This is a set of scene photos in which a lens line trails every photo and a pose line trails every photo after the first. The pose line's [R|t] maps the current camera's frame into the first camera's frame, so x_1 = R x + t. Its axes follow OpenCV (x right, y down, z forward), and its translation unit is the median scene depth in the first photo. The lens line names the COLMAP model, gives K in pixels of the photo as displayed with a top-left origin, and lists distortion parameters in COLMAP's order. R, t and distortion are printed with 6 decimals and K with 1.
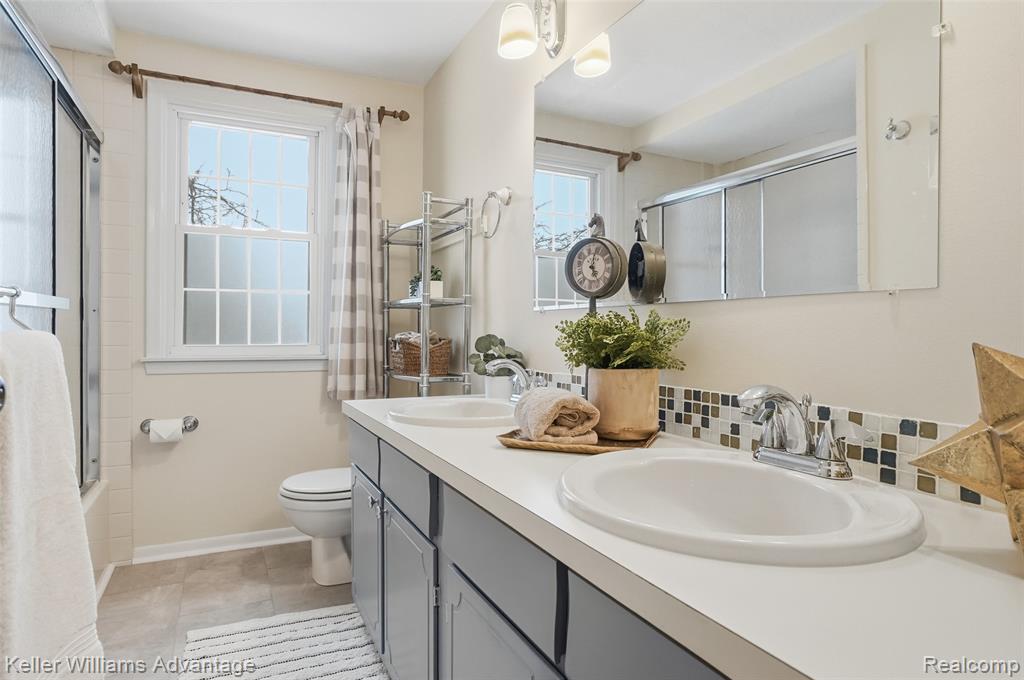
lens RADIAL K [[549.3, 0, 504.3], [0, 549.3, 352.6], [0, 0, 1]] dist [-0.032566, 0.026496]
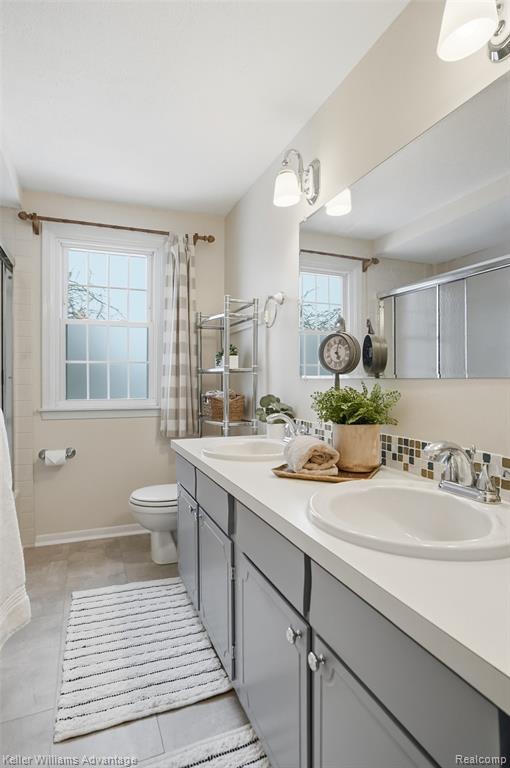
lens RADIAL K [[412.0, 0, 255.0], [0, 412.0, 384.0], [0, 0, 1]] dist [-0.032566, 0.026496]
pose [[0.996845, -0.009045, -0.078858, 0.021113], [0.007750, 0.999830, -0.016707, -0.043048], [0.078996, 0.016043, 0.996746, -0.098182]]
